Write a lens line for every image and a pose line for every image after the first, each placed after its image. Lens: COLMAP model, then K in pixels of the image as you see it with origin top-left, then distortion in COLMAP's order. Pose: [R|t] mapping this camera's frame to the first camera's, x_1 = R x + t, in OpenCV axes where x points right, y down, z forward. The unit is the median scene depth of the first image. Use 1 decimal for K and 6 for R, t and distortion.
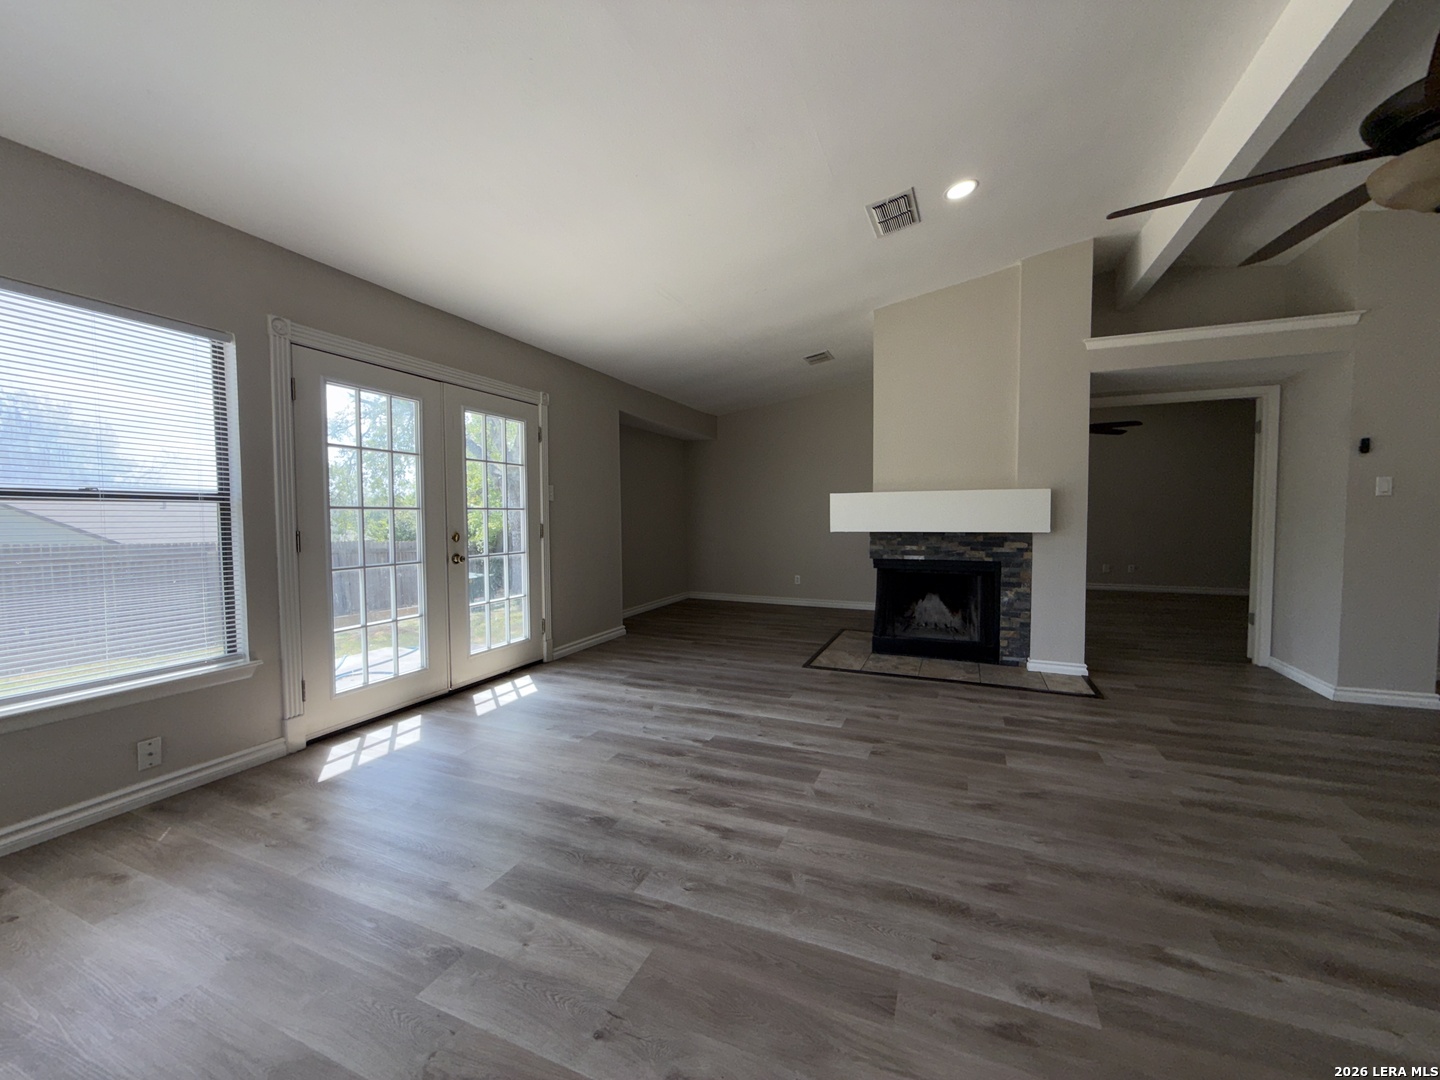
lens RADIAL K [[575.9, 0, 715.8], [0, 575.9, 540.9], [0, 0, 1]] dist [0.000348, 0.000274]
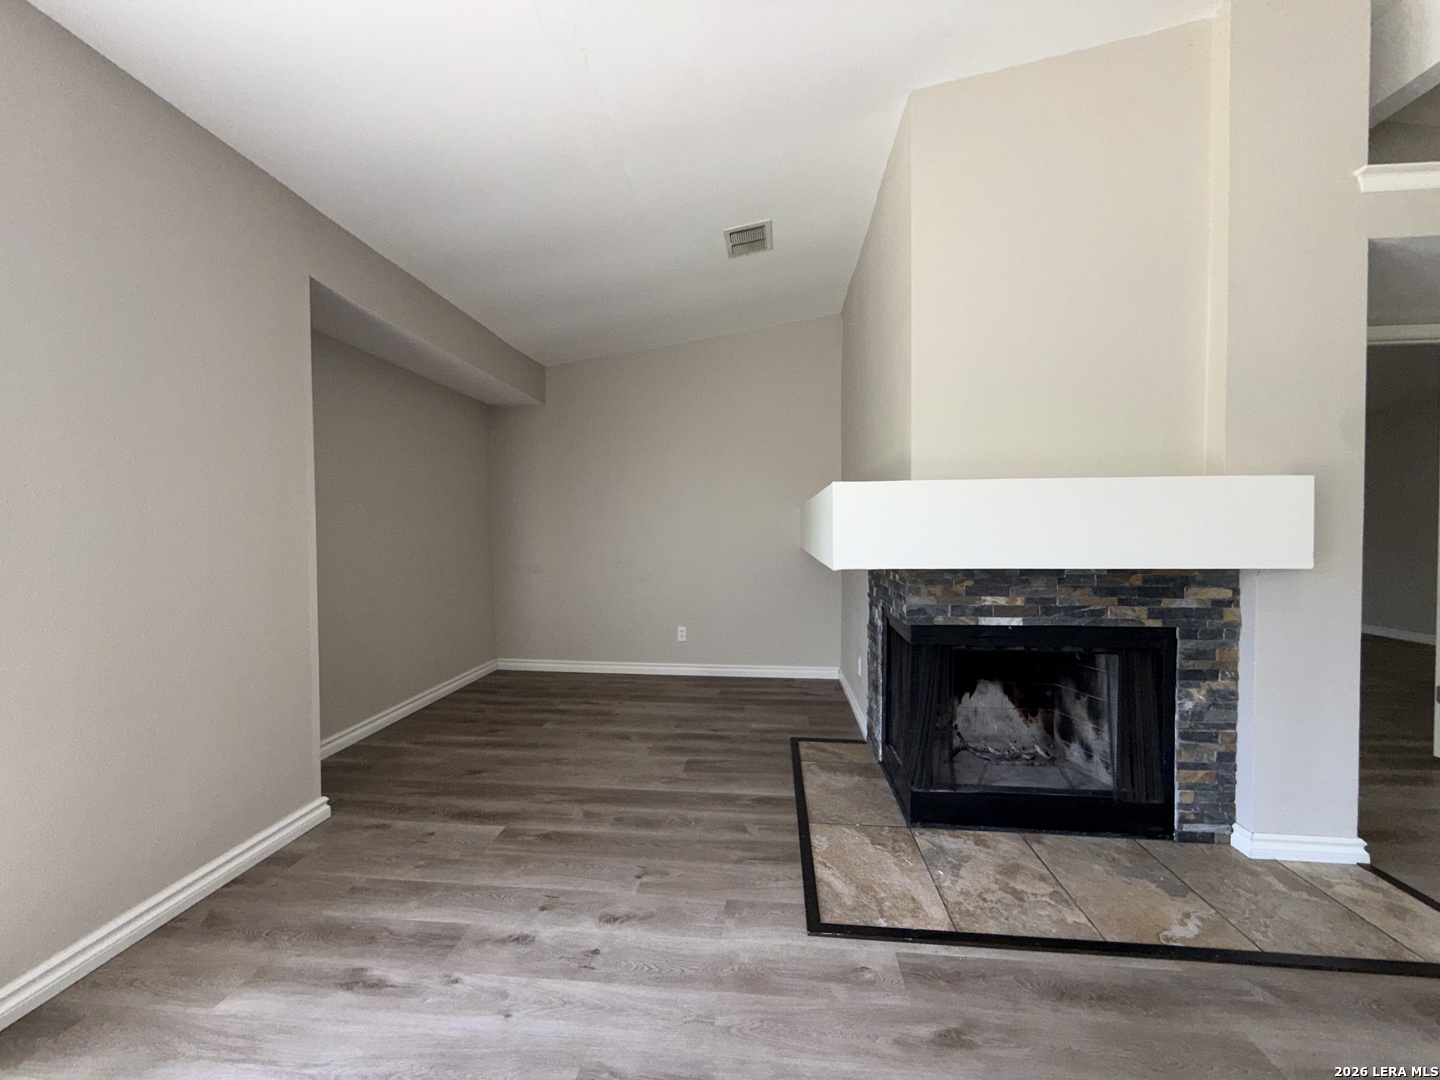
lens RADIAL K [[575.9, 0, 715.8], [0, 575.9, 540.9], [0, 0, 1]] dist [0.000348, 0.000274]
pose [[0.952676, -0.004996, 0.303945, -0.020908], [0.012865, 0.999632, -0.023893, -0.030809], [-0.303714, 0.026672, 0.952390, 0.667841]]
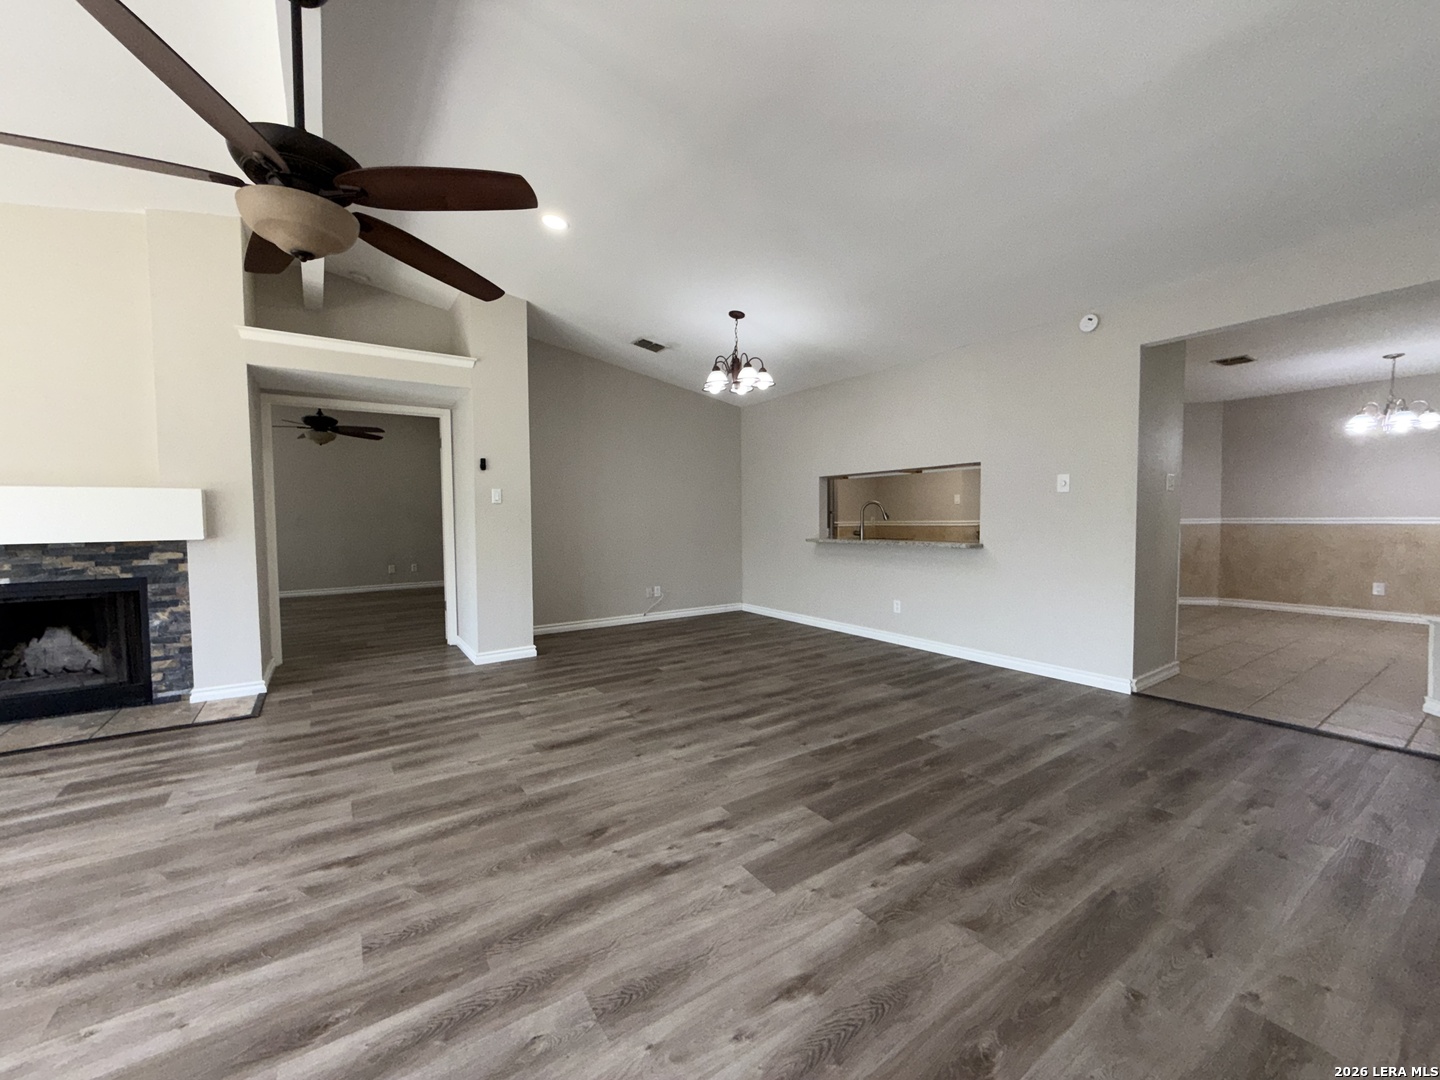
lens RADIAL K [[576.1, 0, 720.0], [0, 576.1, 540.0], [0, 0, 1]] dist [-0.001296, -0.000038]
pose [[0.540660, -0.037412, 0.840409, 0.259620], [0.041569, 0.998978, 0.017728, 0.003115], [-0.840214, 0.025350, 0.541663, -0.114853]]
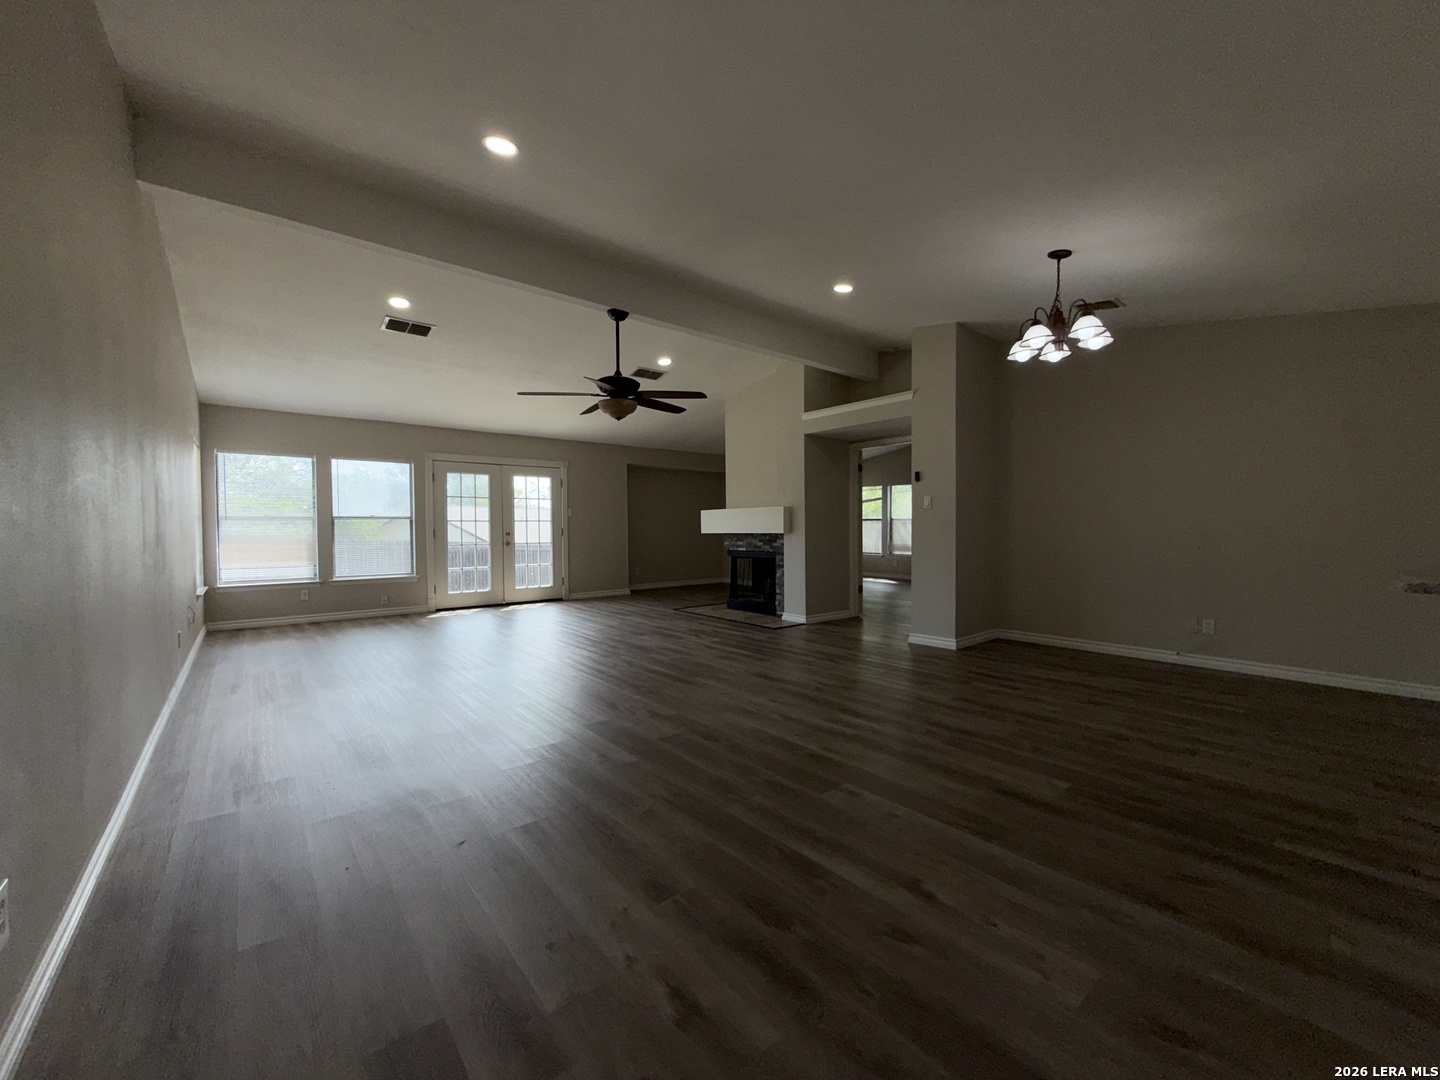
lens RADIAL K [[575.9, 0, 715.8], [0, 575.9, 540.9], [0, 0, 1]] dist [0.000348, 0.000274]
pose [[0.884239, 0.009156, -0.466945, 1.116150], [-0.017792, 0.999742, -0.014088, 0.032000], [0.466696, 0.020765, 0.884174, -0.504050]]
